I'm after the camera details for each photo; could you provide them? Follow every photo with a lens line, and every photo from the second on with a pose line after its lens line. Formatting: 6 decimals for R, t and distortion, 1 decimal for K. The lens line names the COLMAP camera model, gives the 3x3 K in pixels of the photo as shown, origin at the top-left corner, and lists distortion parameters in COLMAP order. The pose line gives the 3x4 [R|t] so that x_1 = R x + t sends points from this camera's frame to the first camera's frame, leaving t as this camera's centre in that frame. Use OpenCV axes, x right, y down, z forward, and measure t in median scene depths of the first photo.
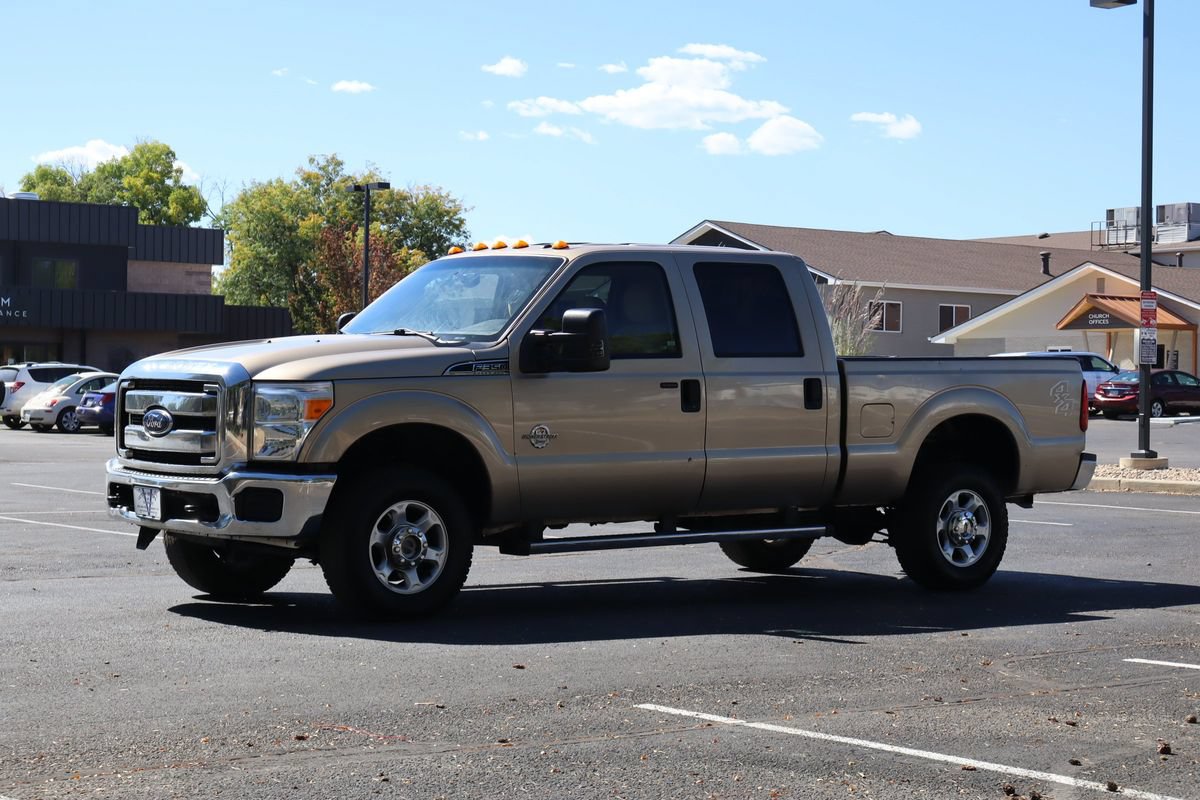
lens RADIAL K [[2239.1, 0, 600.0], [0, 2239.1, 400.0], [0, 0, 1]] dist [0.000558, 0.246478]
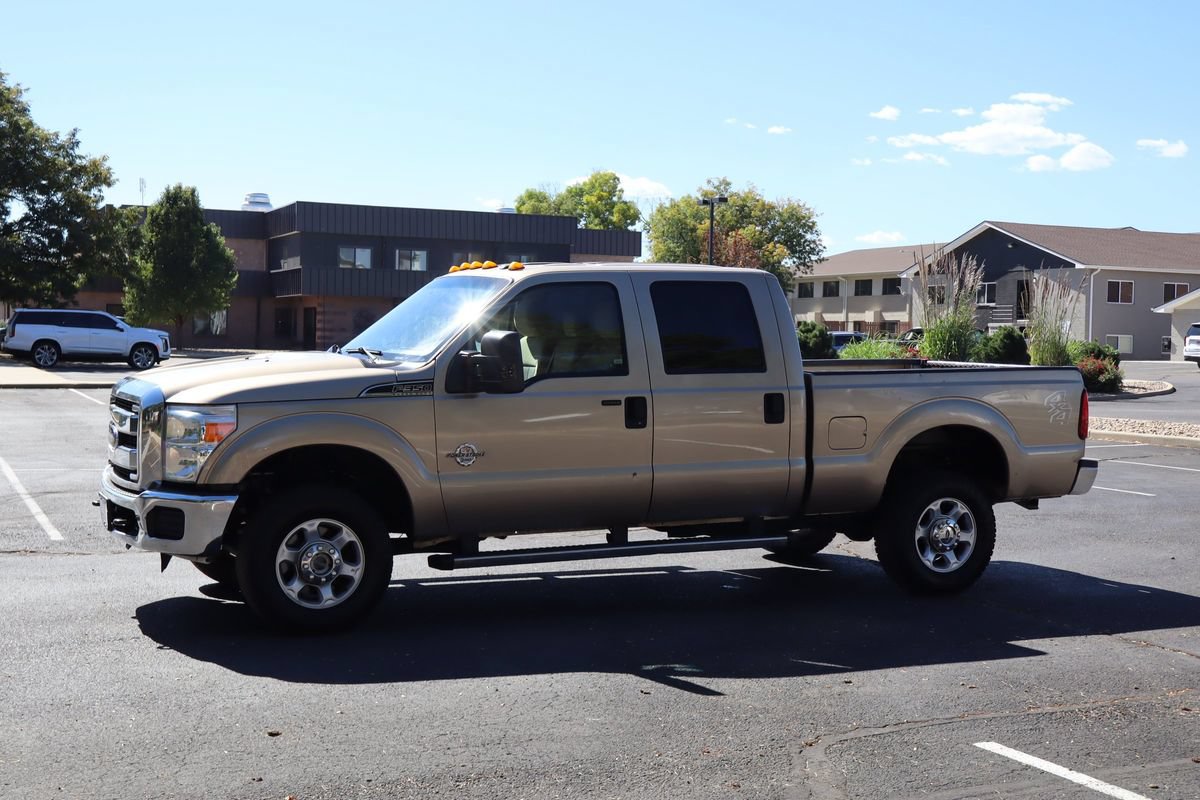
lens RADIAL K [[1539.6, 0, 600.0], [0, 1539.6, 400.0], [0, 0, 1]] dist [-0.004559, 0.001450]
pose [[0.976799, 0.011986, -0.213821, 0.157509], [-0.004529, 0.999365, 0.035330, -0.029199], [0.214109, -0.033542, 0.976234, 0.275817]]
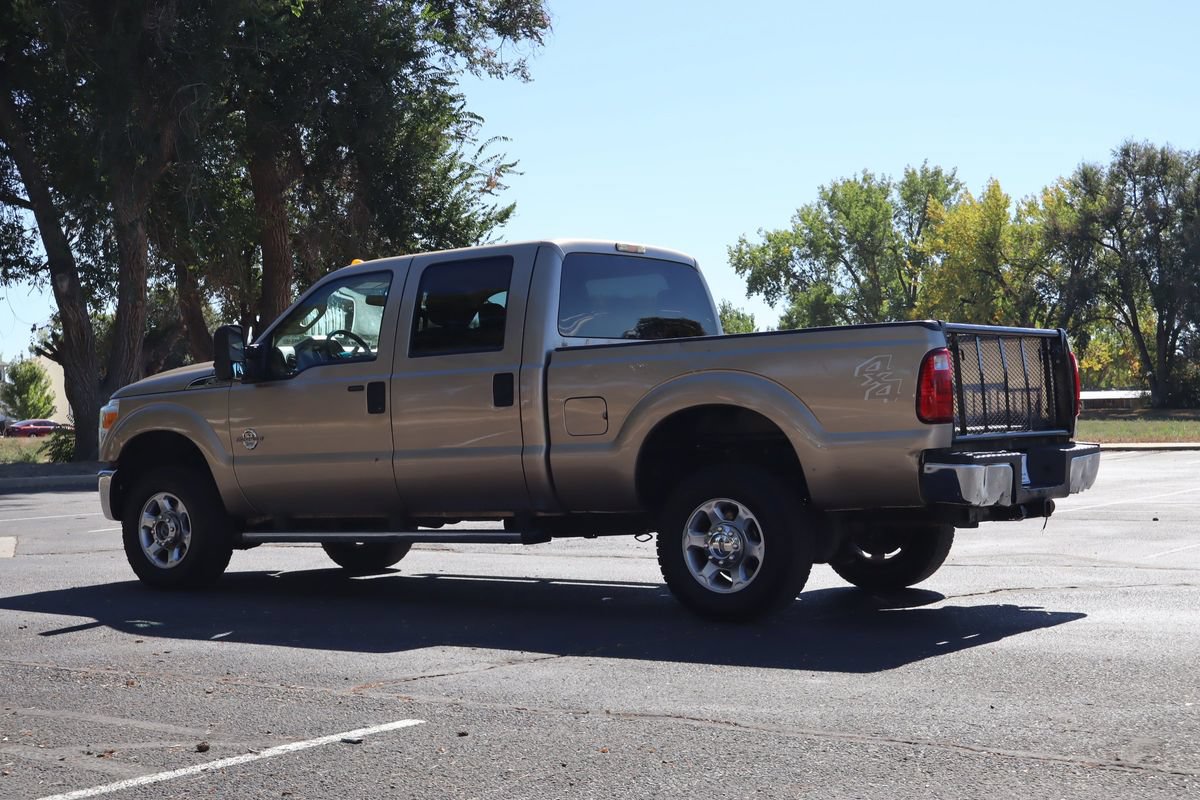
lens RADIAL K [[1775.2, 0, 600.0], [0, 1775.2, 400.0], [0, 0, 1]] dist [-0.020979, -0.057704]
pose [[0.317873, -0.031065, -0.947624, 0.757535], [0.021332, 0.999444, -0.025608, 0.019905], [0.947893, -0.012074, 0.318359, 0.752767]]
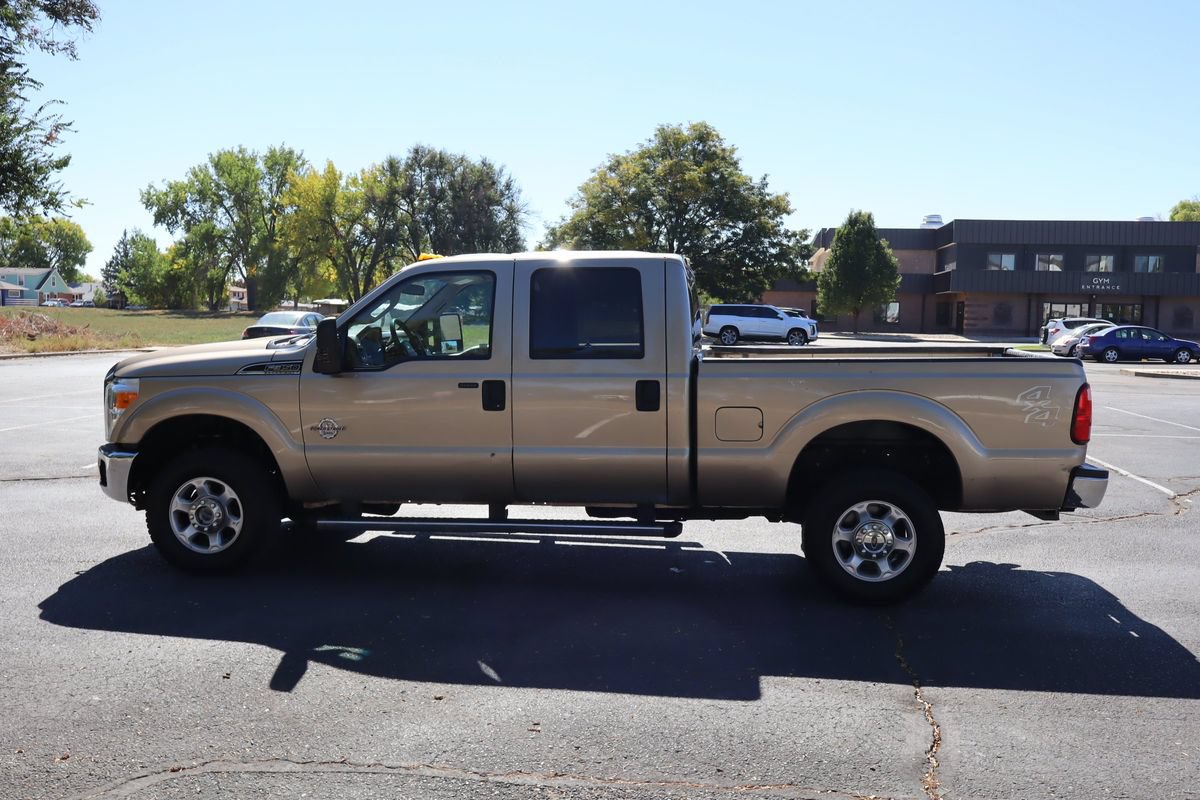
lens RADIAL K [[1118.6, 0, 600.0], [0, 1118.6, 400.0], [0, 0, 1]] dist [0.009649, -0.004606]
pose [[0.720837, 0.050800, -0.691241, 0.399923], [-0.007639, 0.997832, 0.065366, -0.031403], [0.693063, -0.041838, 0.719662, 0.585137]]
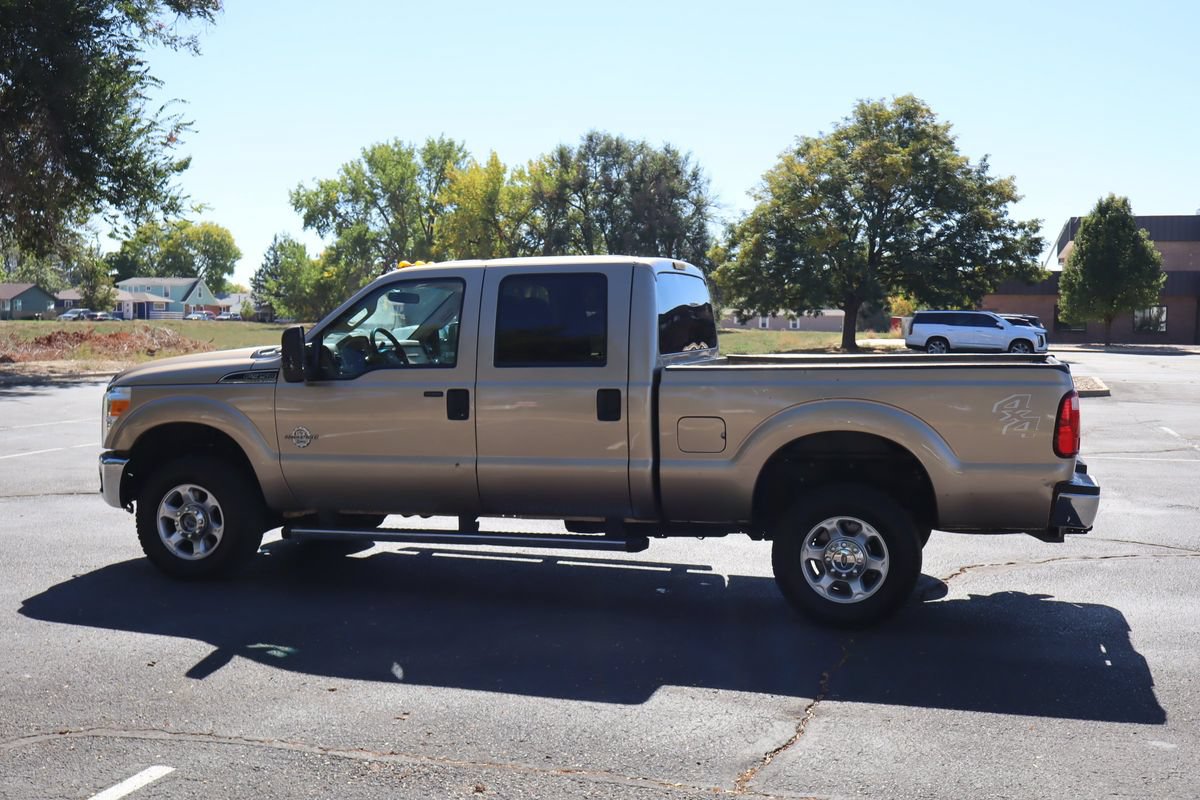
lens RADIAL K [[1318.4, 0, 600.0], [0, 1318.4, 400.0], [0, 0, 1]] dist [0.010627, -0.006064]
pose [[0.600241, 0.038649, -0.798885, 0.516326], [-0.002396, 0.998914, 0.046526, -0.029516], [0.799815, -0.026013, 0.599682, 0.612473]]
